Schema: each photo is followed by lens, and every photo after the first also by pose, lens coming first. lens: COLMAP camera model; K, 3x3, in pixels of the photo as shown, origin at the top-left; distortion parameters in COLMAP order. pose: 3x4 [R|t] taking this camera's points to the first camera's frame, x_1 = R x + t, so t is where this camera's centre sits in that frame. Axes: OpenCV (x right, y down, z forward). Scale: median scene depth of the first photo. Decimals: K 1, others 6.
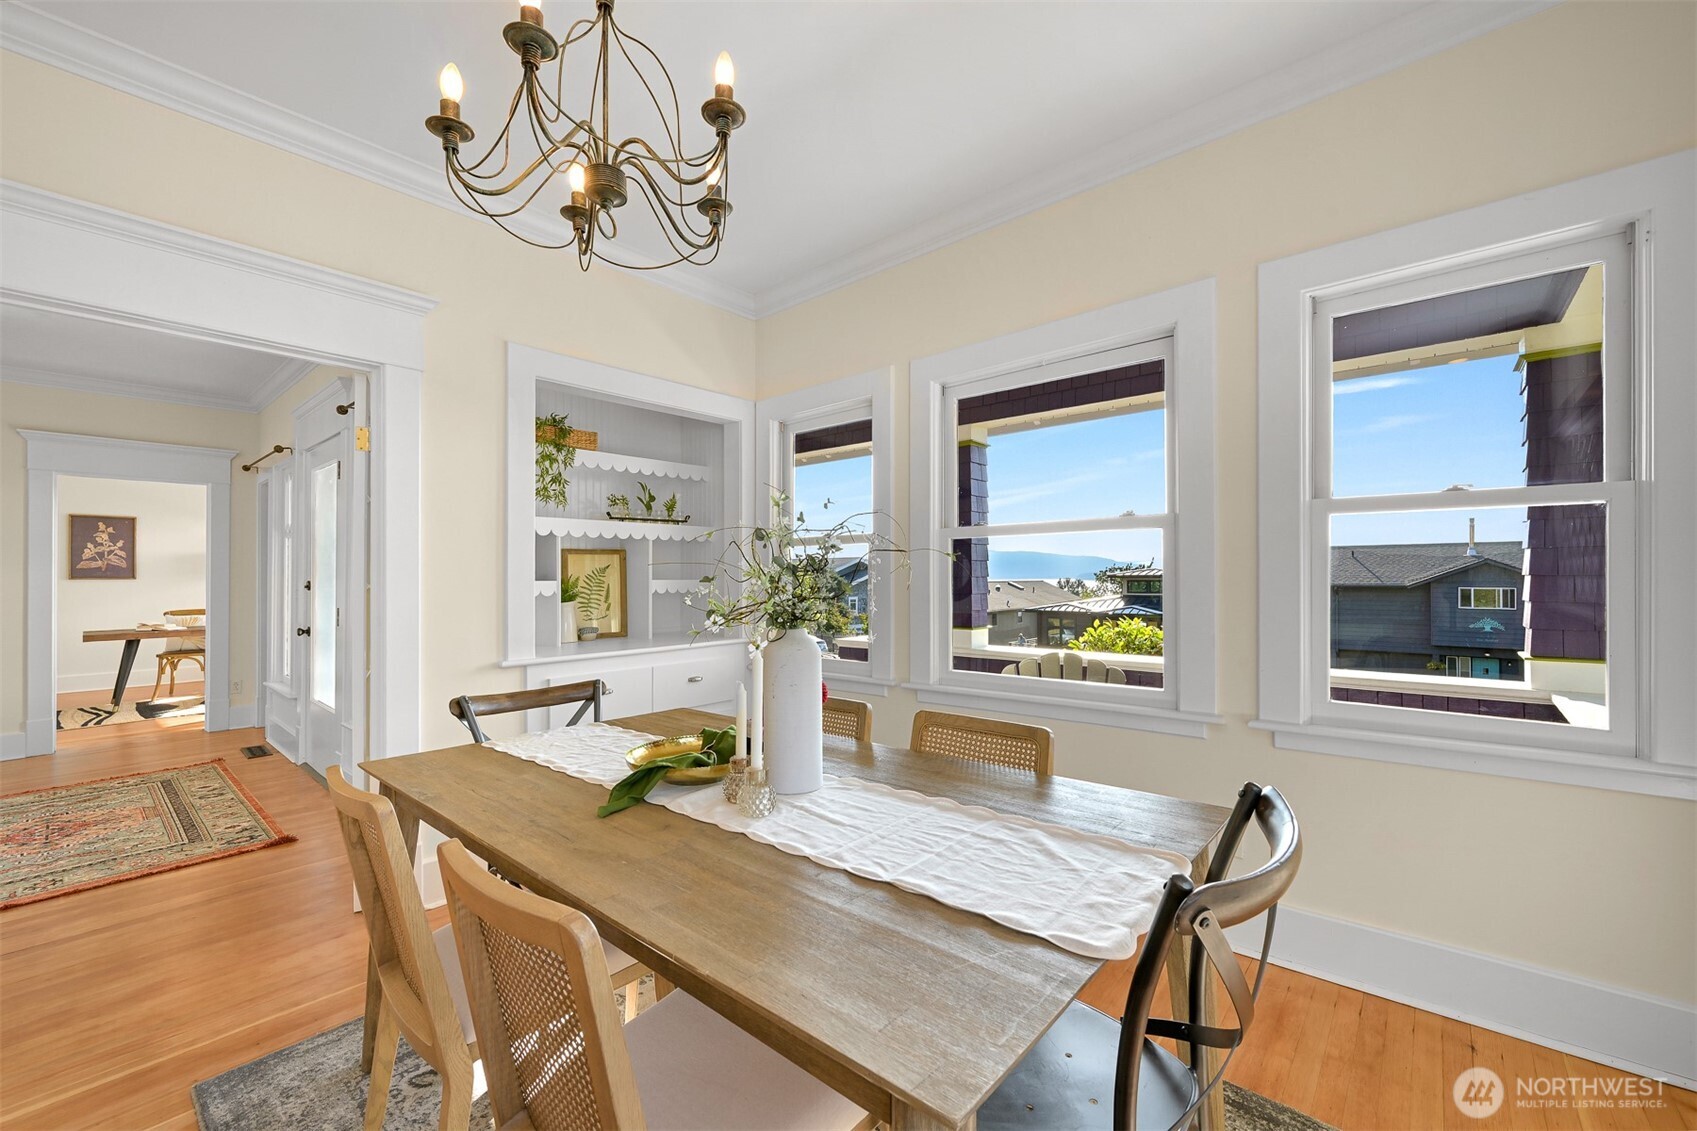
lens RADIAL K [[680.7, 0, 846.9], [0, 680.7, 573.5], [0, 0, 1]] dist [-0.001007, -0.000041]
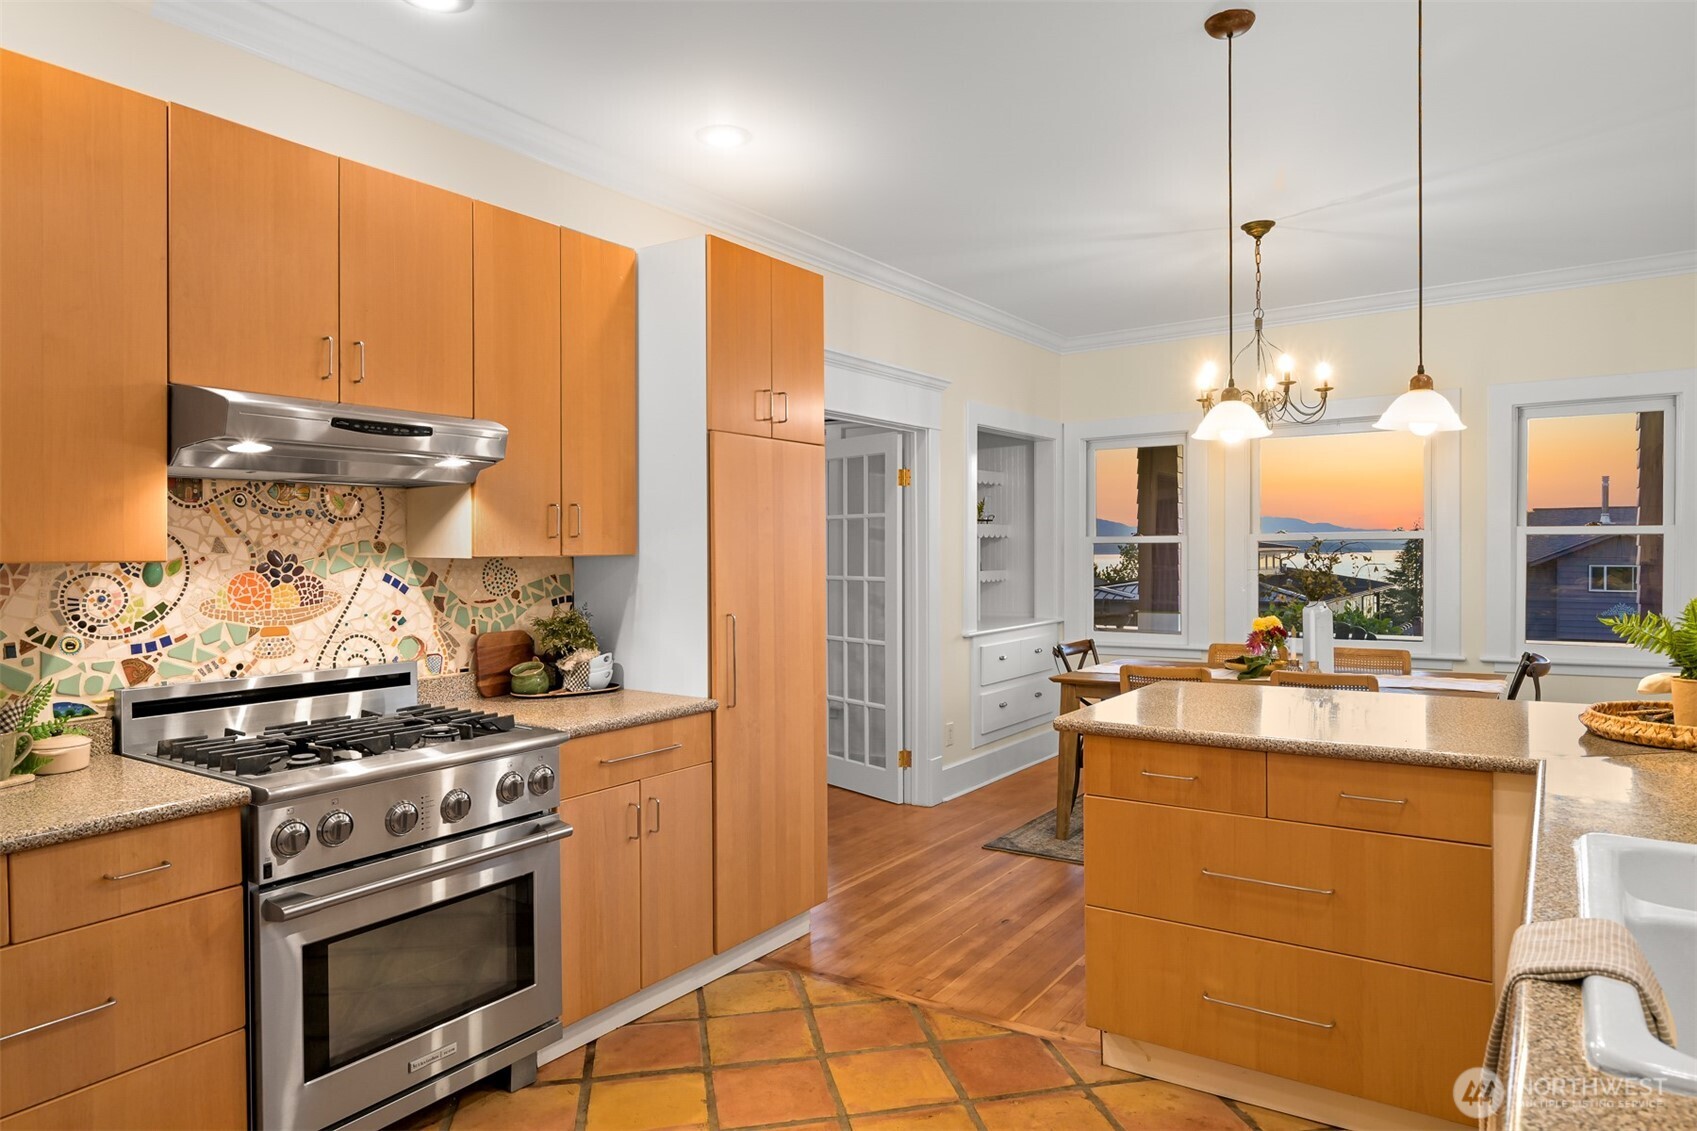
lens RADIAL K [[1038.7, 0, 848.5], [0, 1038.7, 565.5], [0, 0, 1]] dist [-0.002395, 0.000119]
pose [[0.993628, -0.004164, 0.112630, -0.804329], [0.001934, 0.999800, 0.019895, -0.040656], [-0.112690, -0.019550, 0.993438, -0.884692]]
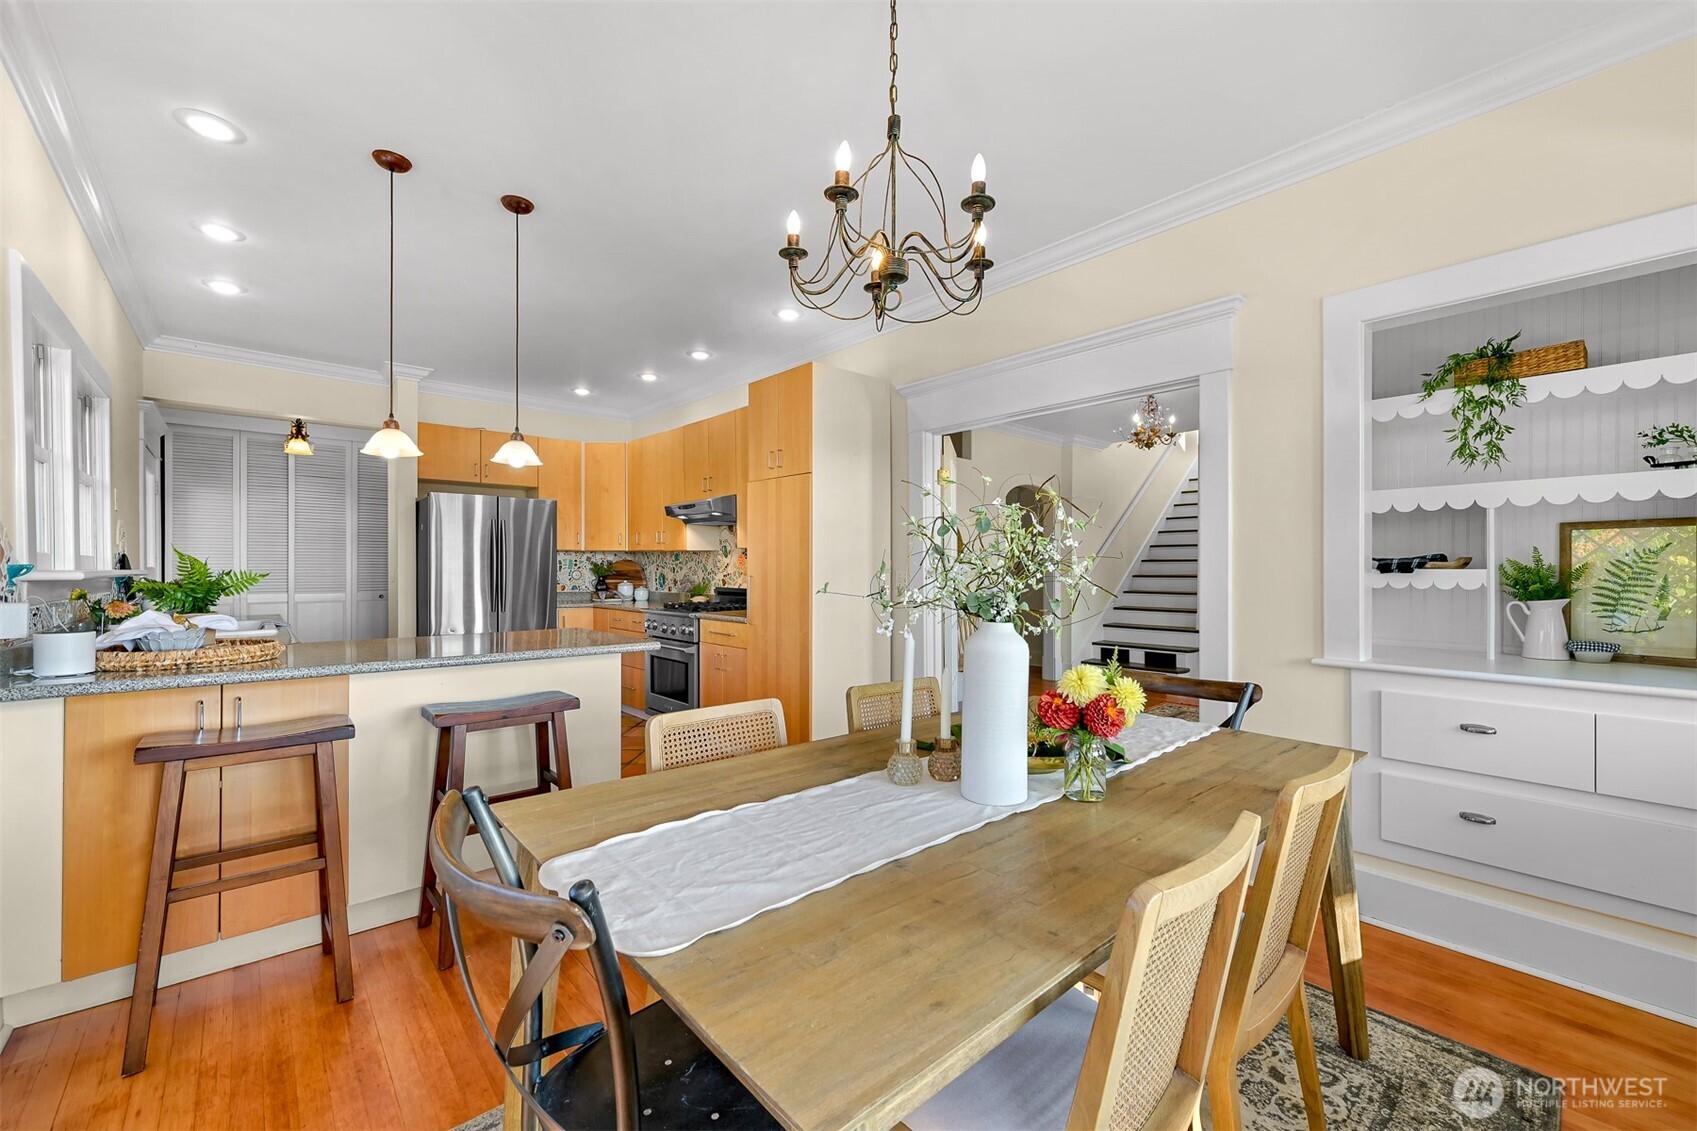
lens RADIAL K [[672.7, 0, 848.5], [0, 672.7, 565.5], [0, 0, 1]] dist [-0.000241, -0.000049]
pose [[-0.126566, 0.003887, -0.991951, 0.358137], [0.004177, 0.999986, 0.003385, 0.001525], [0.991949, -0.003715, -0.126580, 0.399214]]
